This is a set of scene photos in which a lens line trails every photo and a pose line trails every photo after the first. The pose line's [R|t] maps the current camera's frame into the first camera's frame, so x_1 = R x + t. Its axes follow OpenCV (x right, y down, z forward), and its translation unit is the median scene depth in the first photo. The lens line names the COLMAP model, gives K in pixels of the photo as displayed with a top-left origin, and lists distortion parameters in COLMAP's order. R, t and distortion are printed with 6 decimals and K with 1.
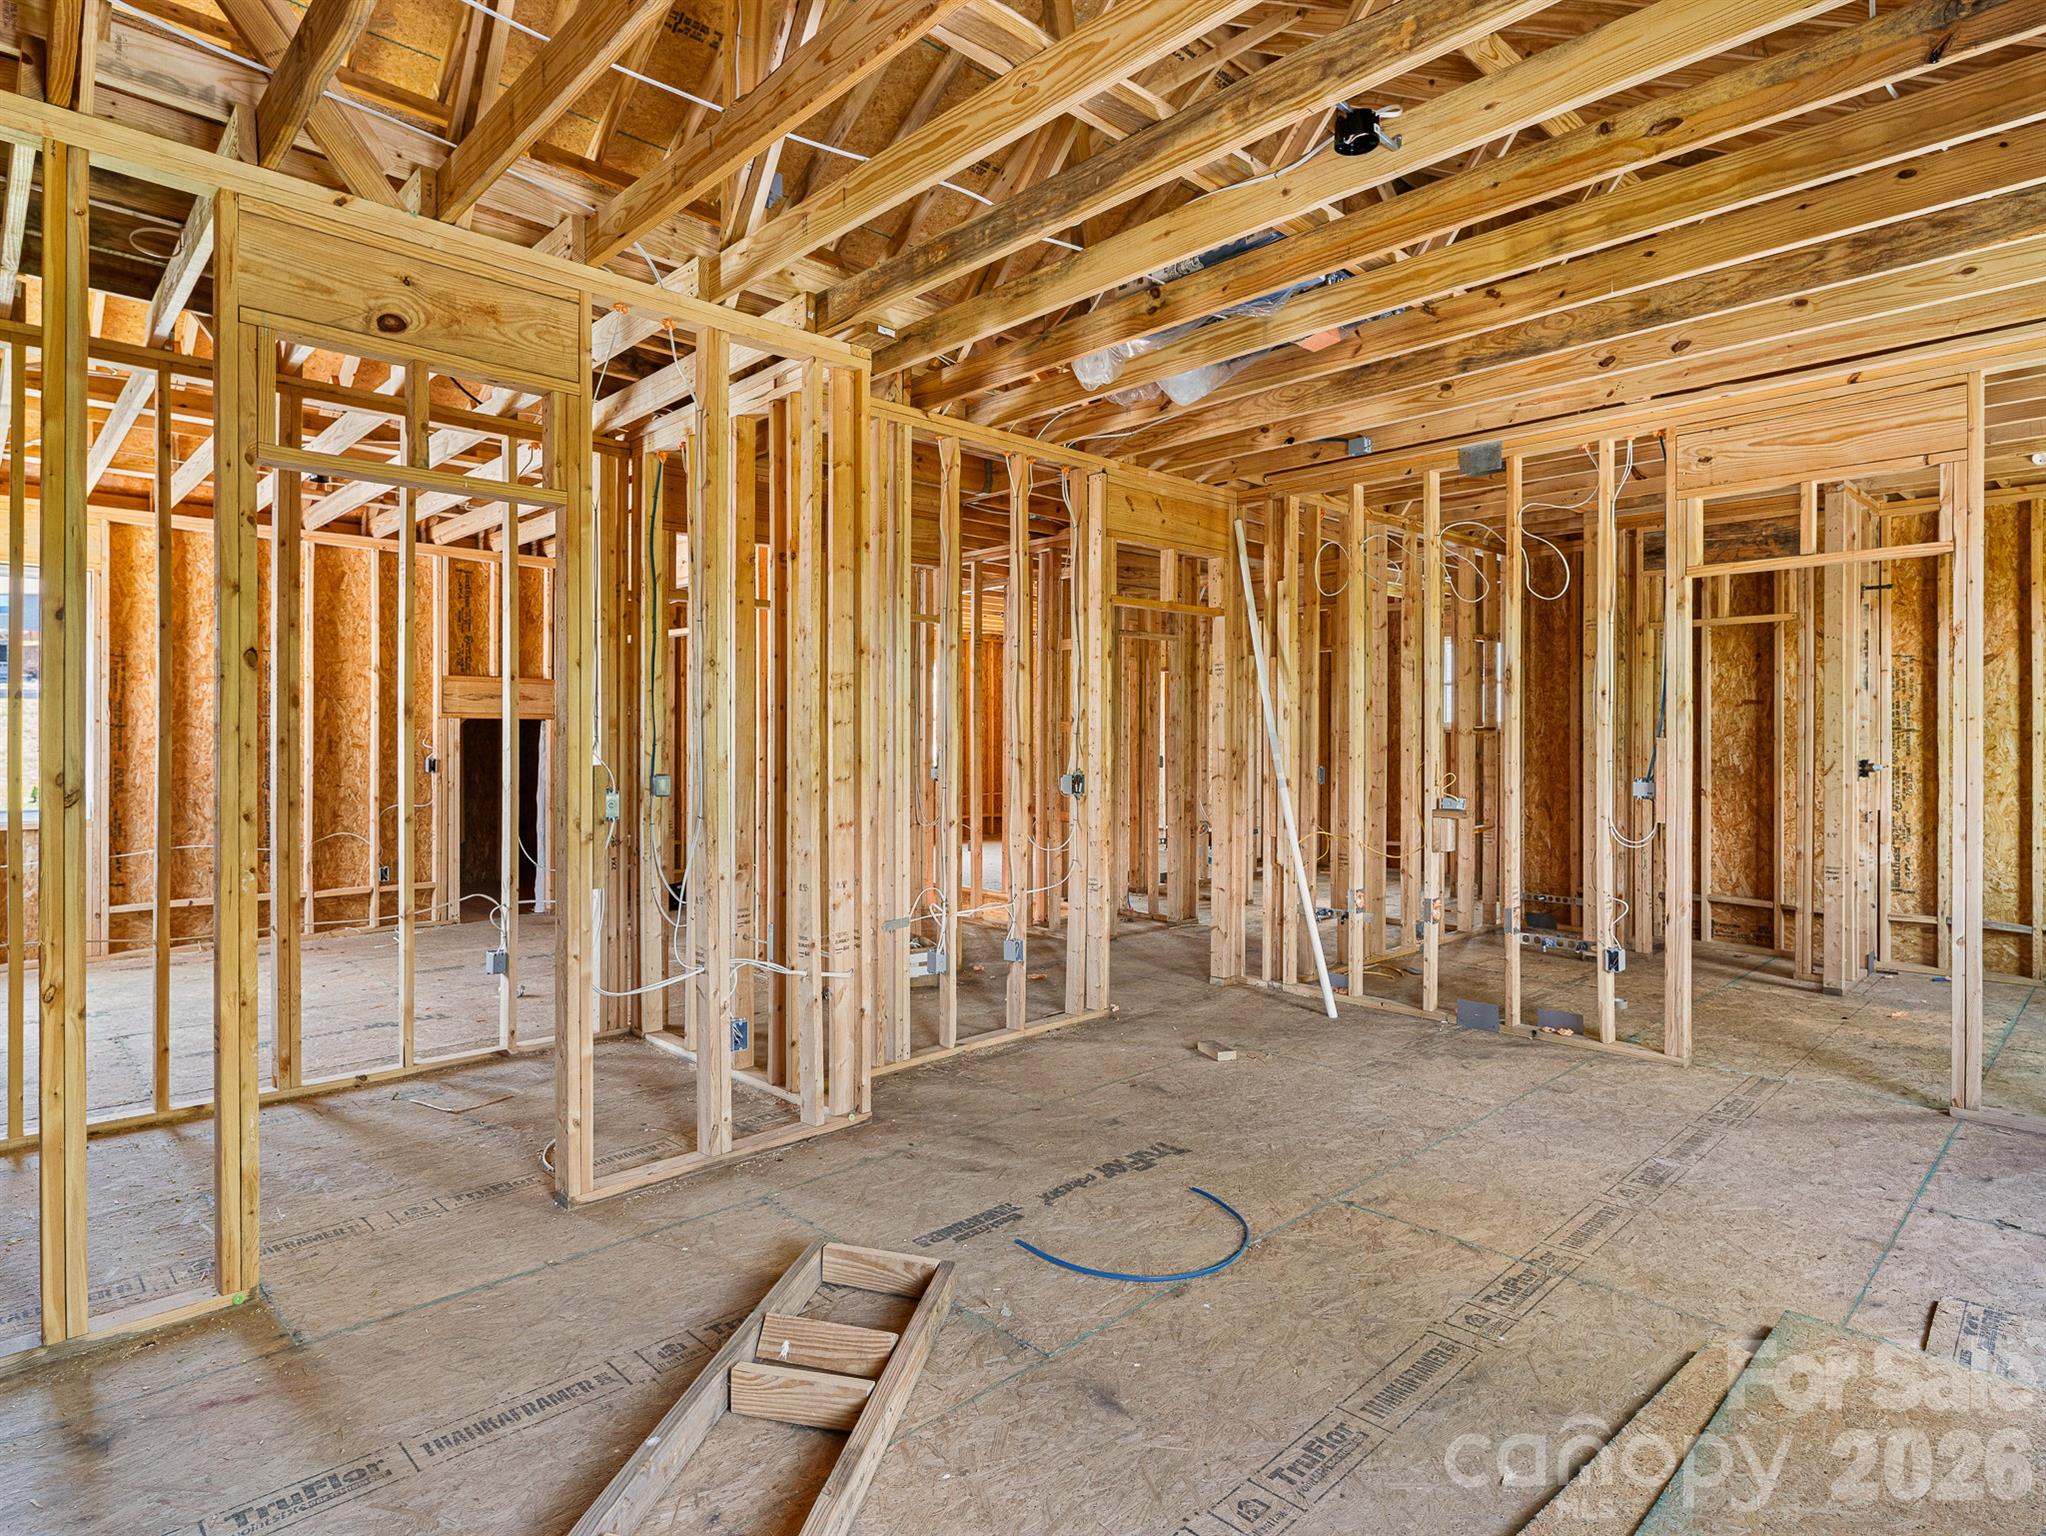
lens RADIAL K [[1119.0, 0, 1008.0], [0, 1119.0, 747.2], [0, 0, 1]] dist [0.004763, -0.005704]
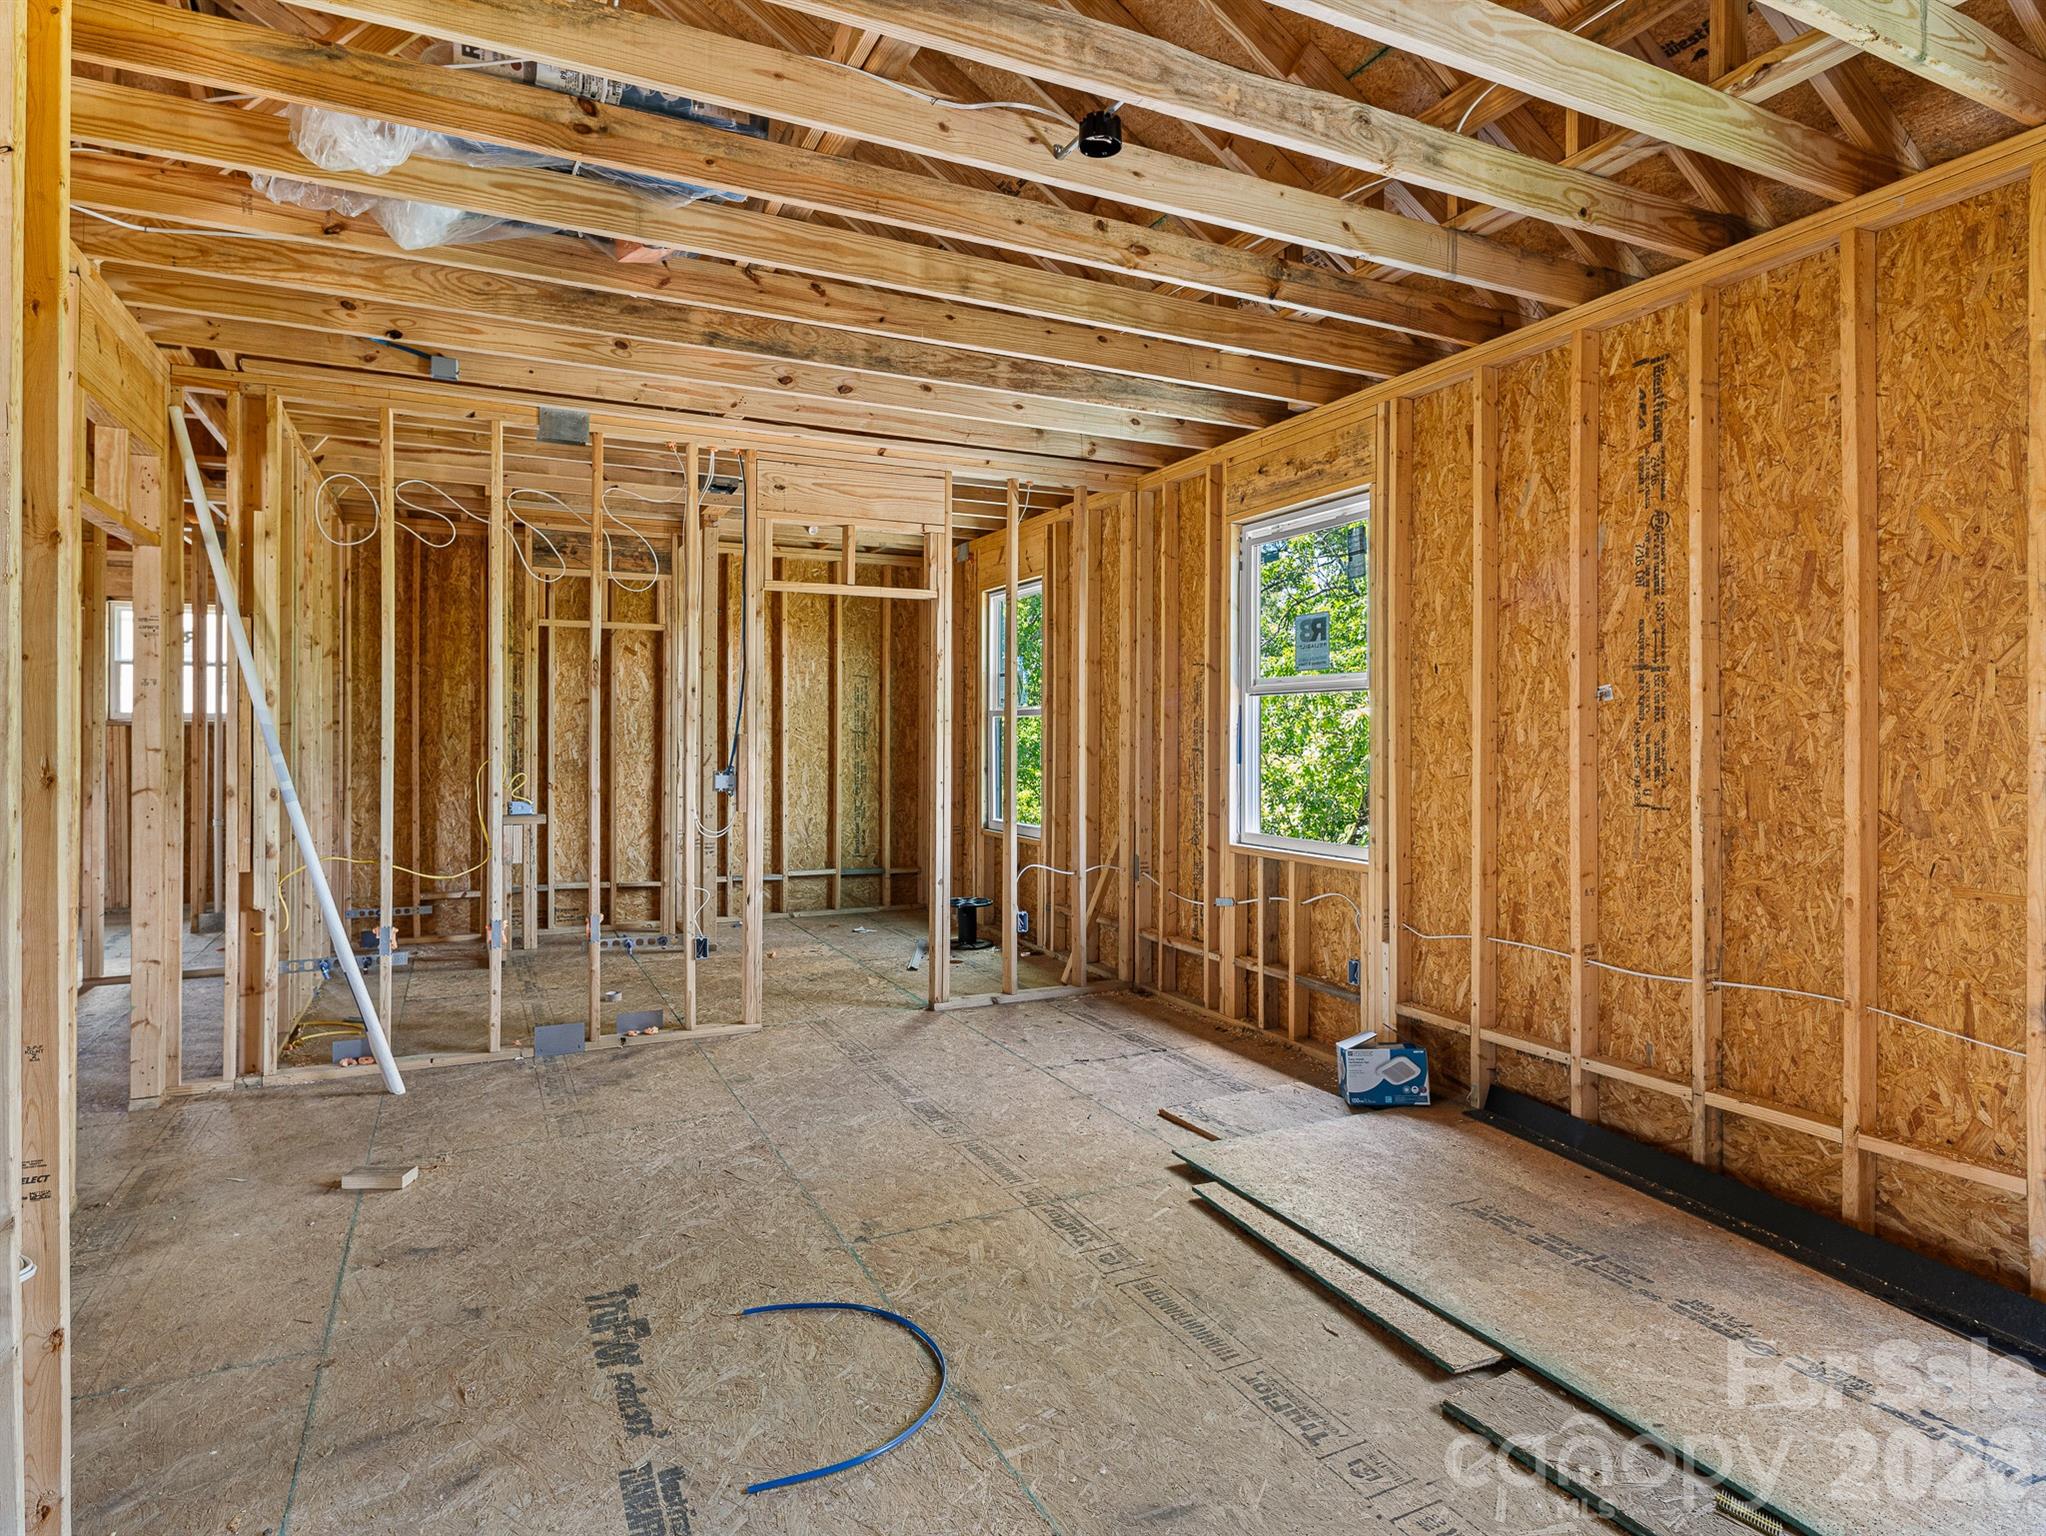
lens RADIAL K [[1119.0, 0, 1018.5], [0, 1119.0, 743.8], [0, 0, 1]] dist [0.004763, -0.005704]
pose [[0.307483, -0.006031, 0.951535, -0.403949], [0.004922, 0.999977, 0.004748, -0.002545], [-0.951541, 0.003224, 0.307505, 0.454586]]
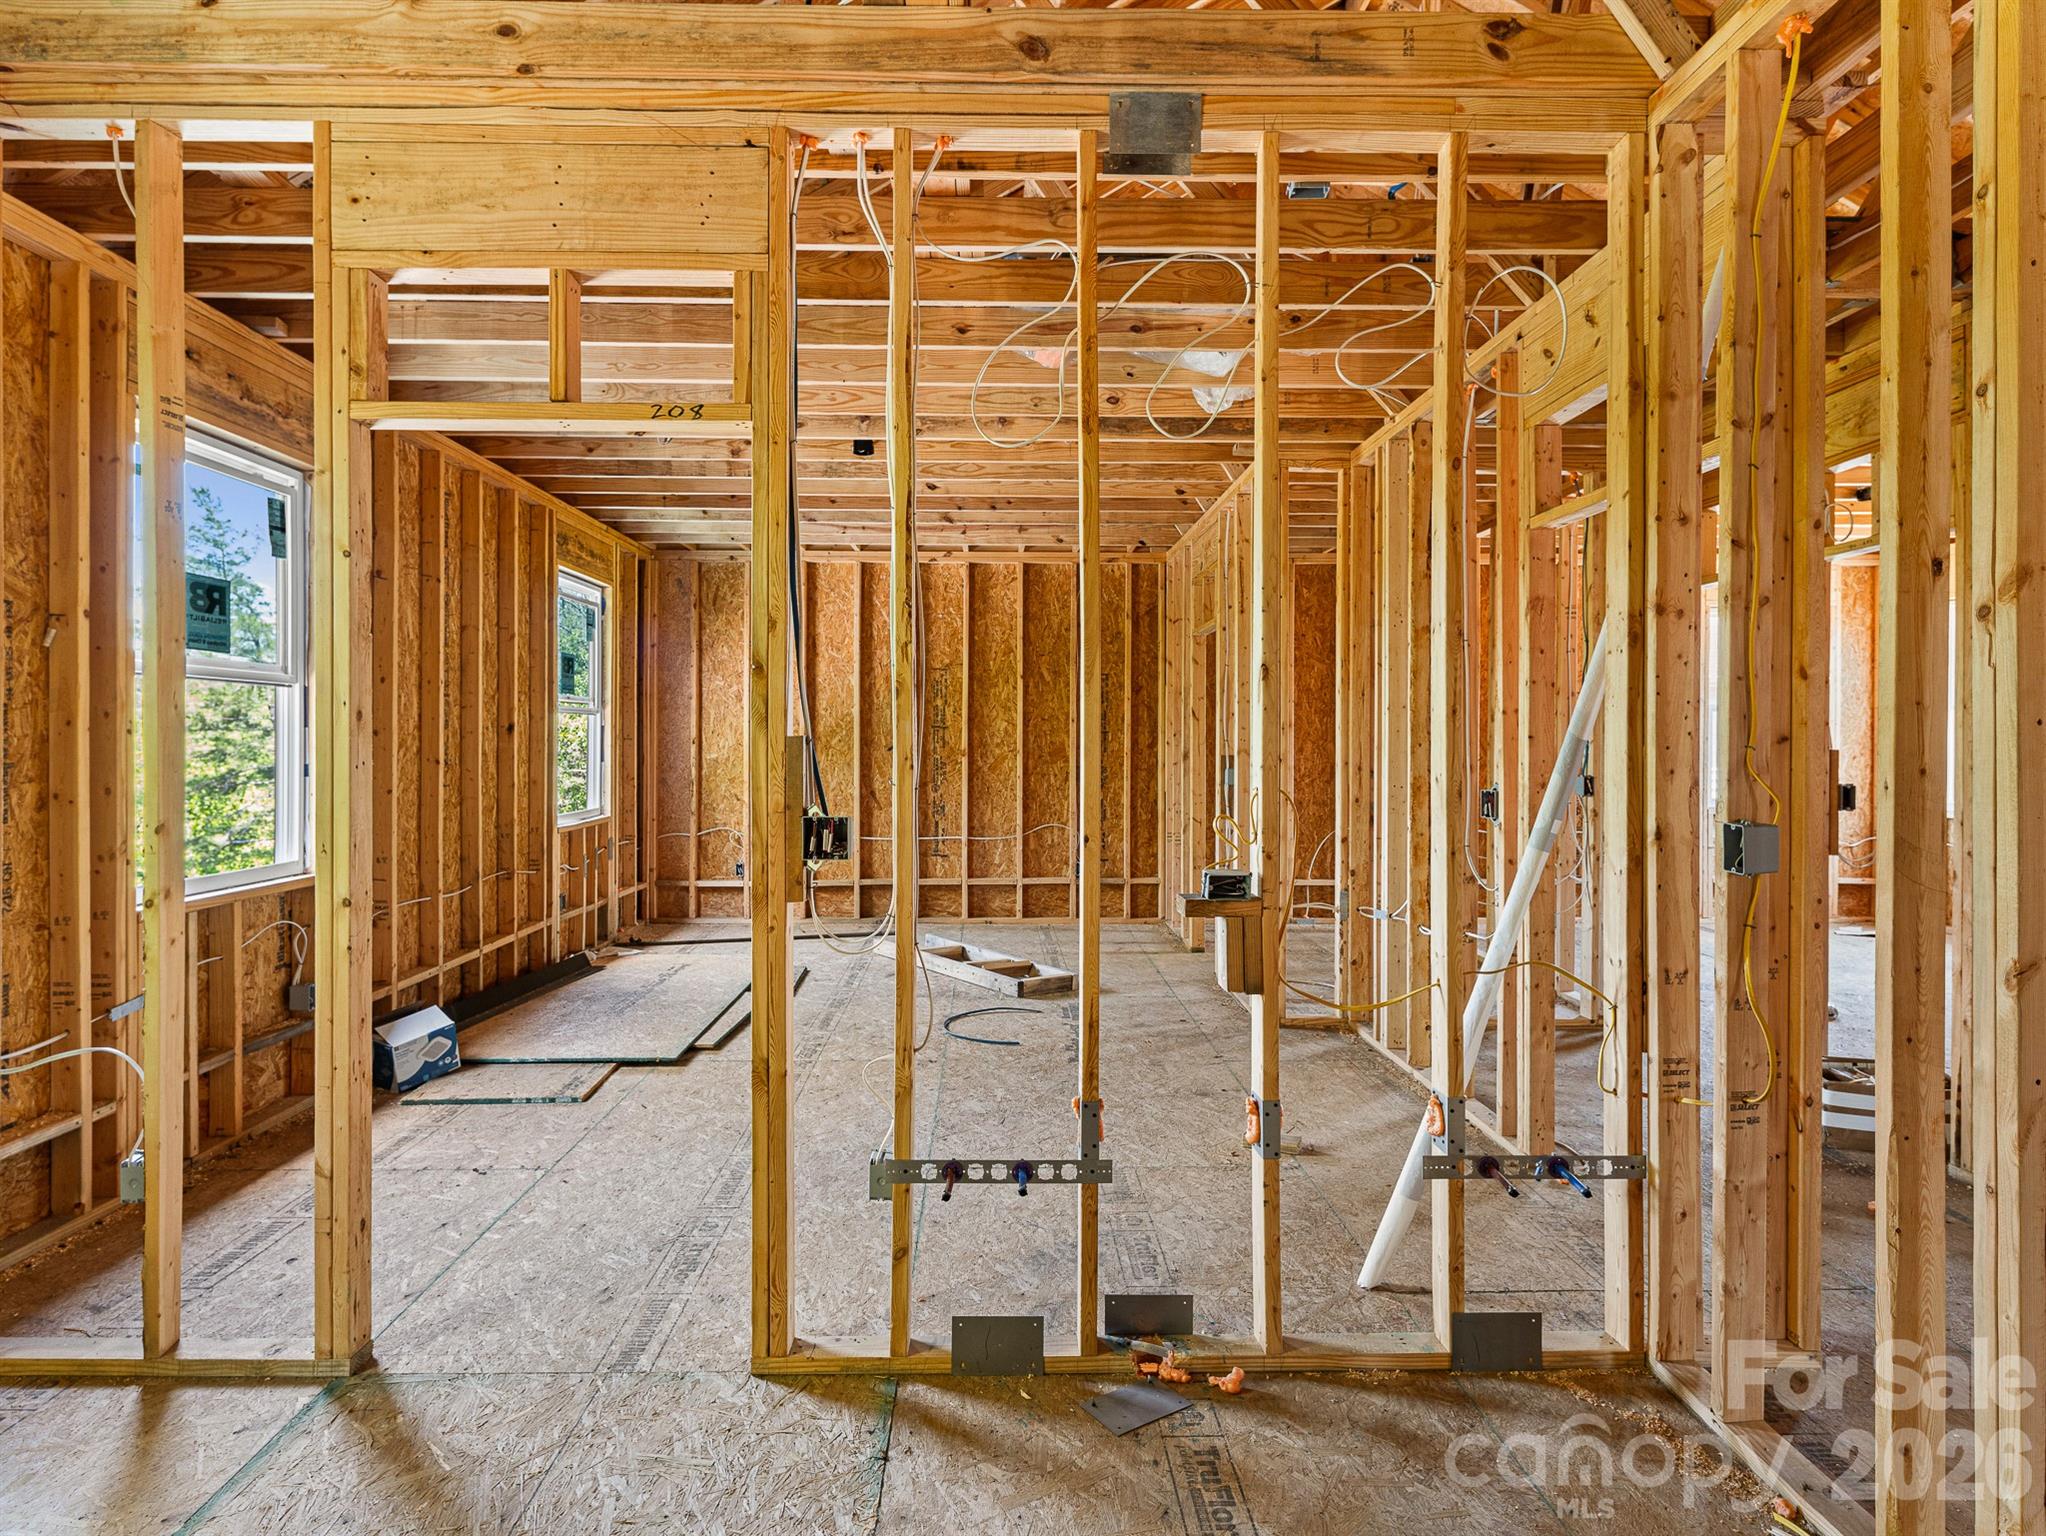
lens RADIAL K [[1119.0, 0, 1015.0], [0, 1119.0, 752.3], [0, 0, 1]] dist [0.004763, -0.005704]
pose [[-0.680792, 0.004087, -0.732465, 0.991126], [-0.008443, 0.999874, 0.013427, -0.009150], [0.732428, 0.015325, -0.680672, 1.576937]]
